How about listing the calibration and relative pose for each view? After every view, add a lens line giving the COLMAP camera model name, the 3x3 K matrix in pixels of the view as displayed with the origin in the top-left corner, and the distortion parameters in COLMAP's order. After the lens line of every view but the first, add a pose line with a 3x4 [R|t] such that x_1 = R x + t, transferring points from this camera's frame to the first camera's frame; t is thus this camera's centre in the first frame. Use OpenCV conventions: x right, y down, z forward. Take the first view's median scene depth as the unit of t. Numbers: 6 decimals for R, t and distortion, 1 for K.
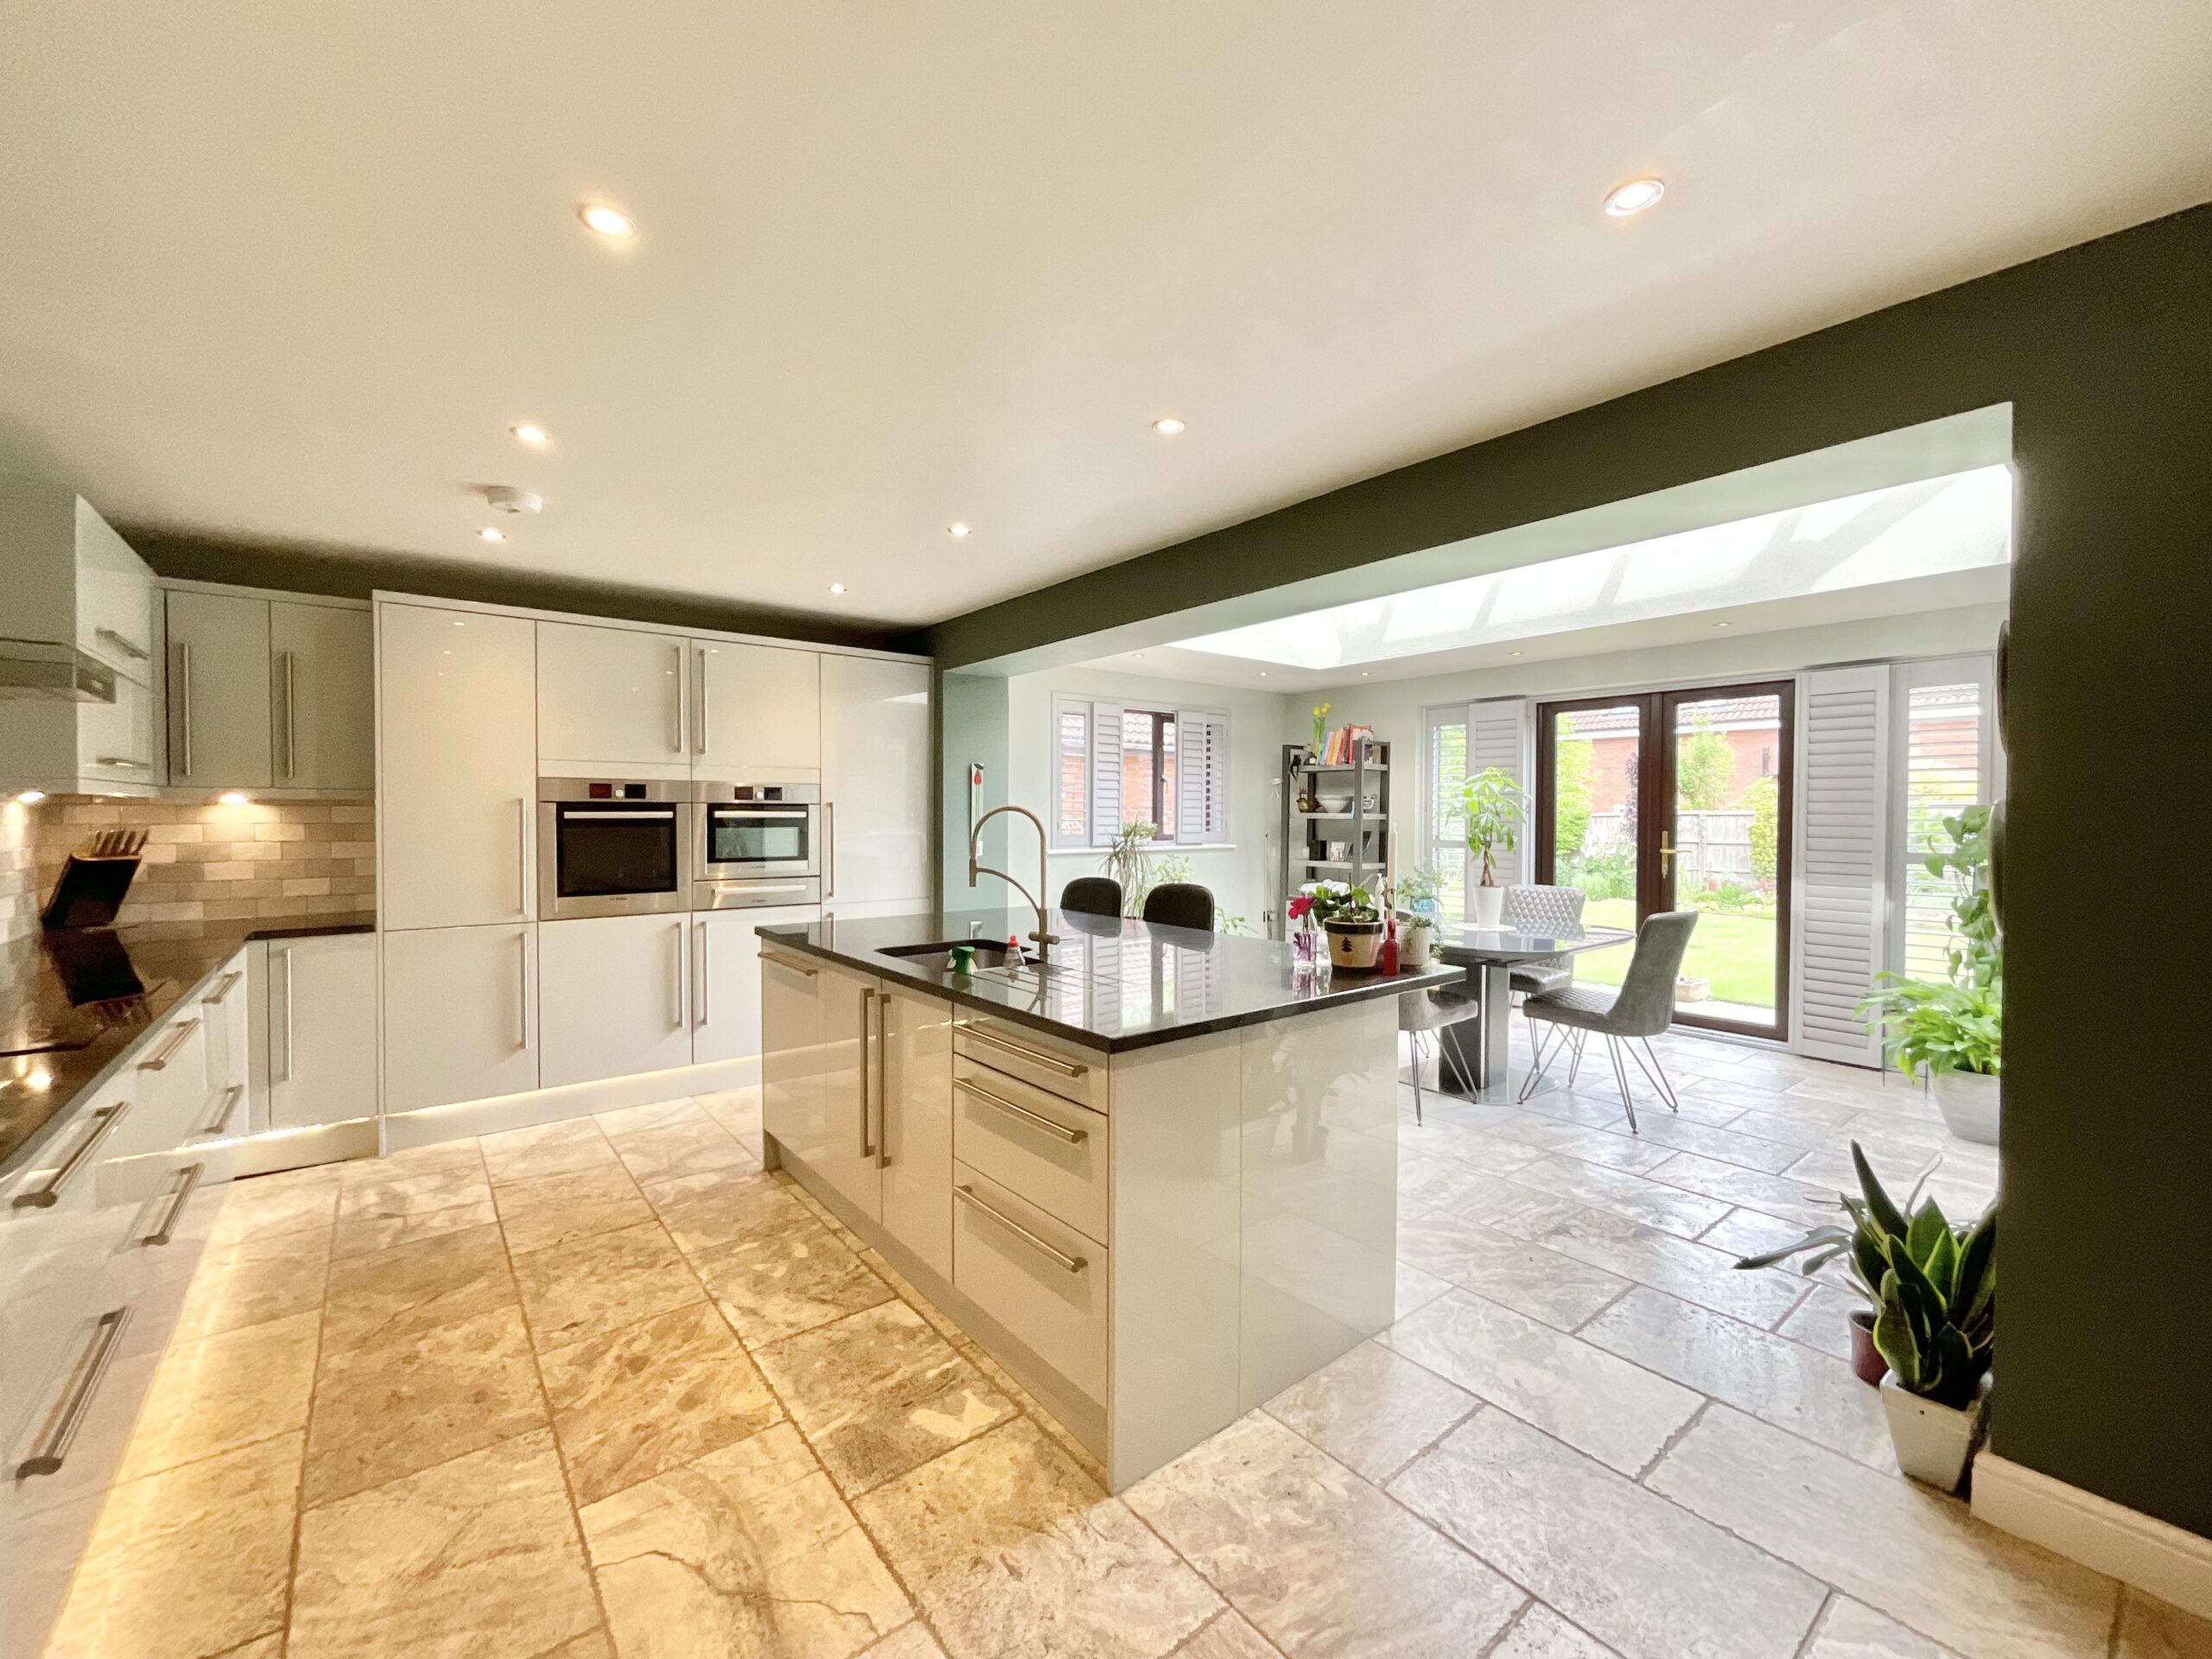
lens RADIAL K [[899.9, 0, 1104.0], [0, 899.9, 830.9], [0, 0, 1]] dist [-0.001125, -0.000822]
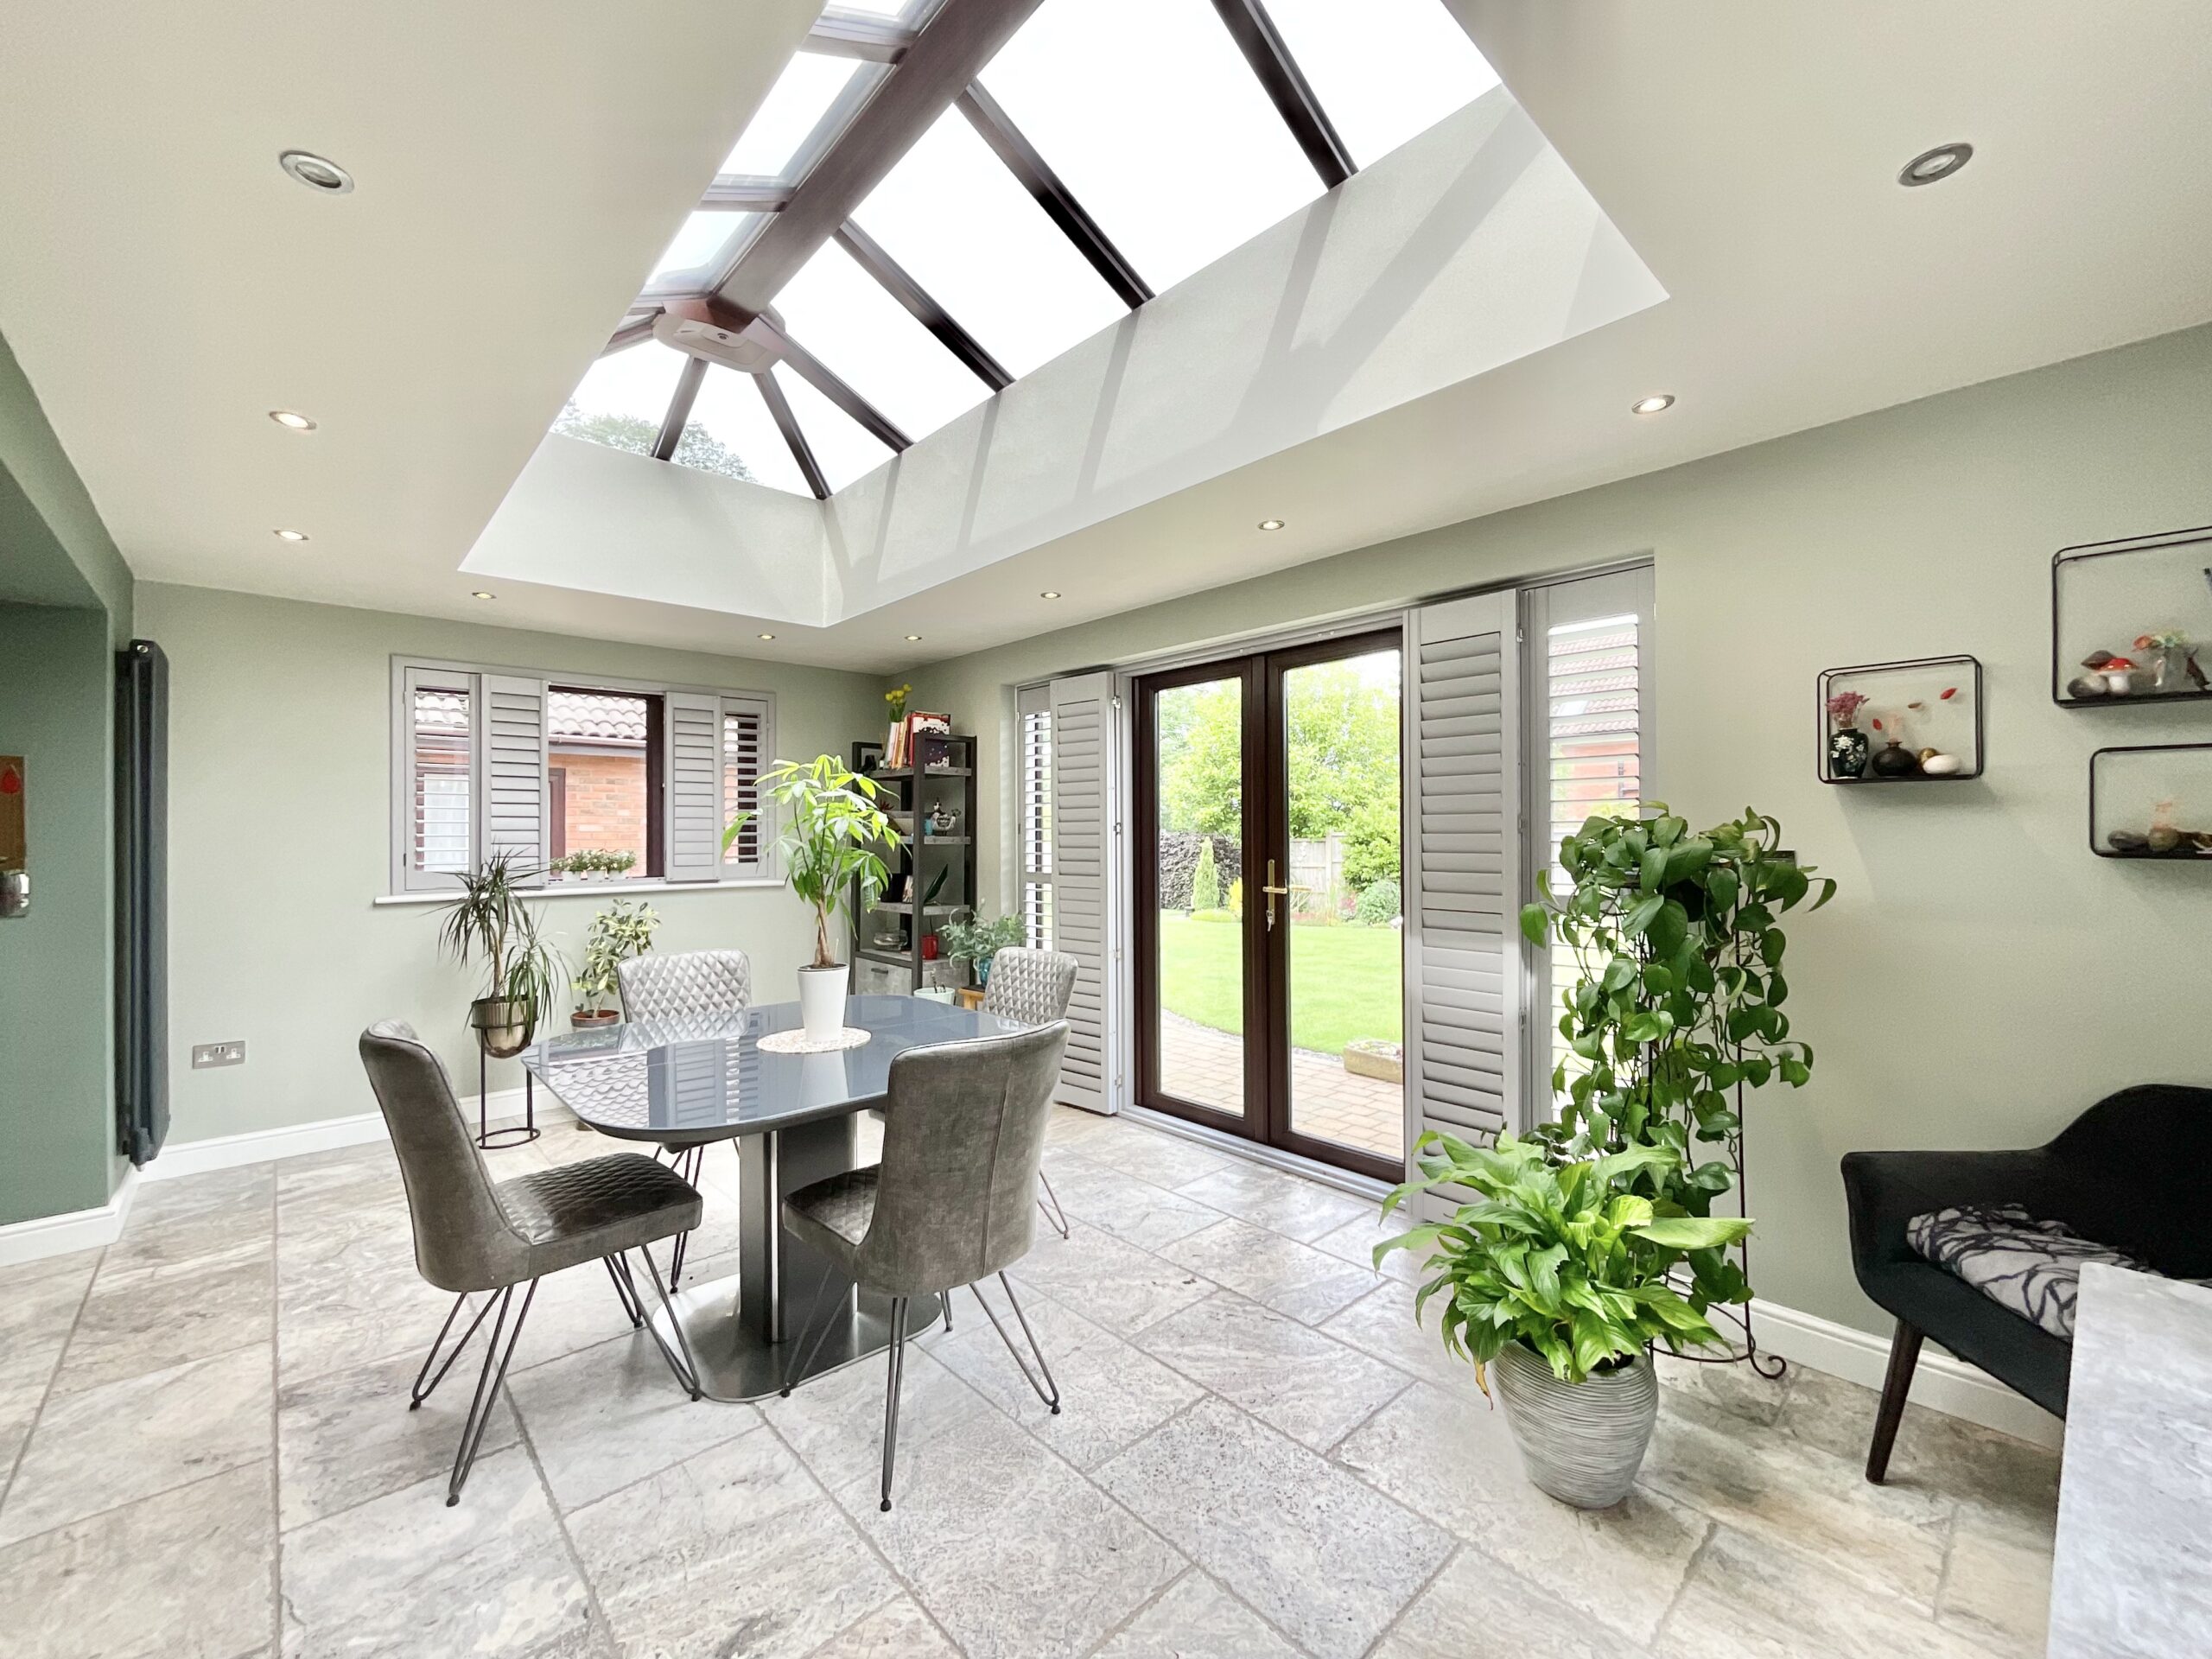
lens RADIAL K [[899.9, 0, 1101.6], [0, 899.9, 828.1], [0, 0, 1]] dist [-0.001125, -0.000822]
pose [[0.997501, -0.007778, 0.070227, 0.607888], [0.009632, 0.999613, -0.026098, -0.009844], [-0.069997, 0.026710, 0.997190, 0.456884]]
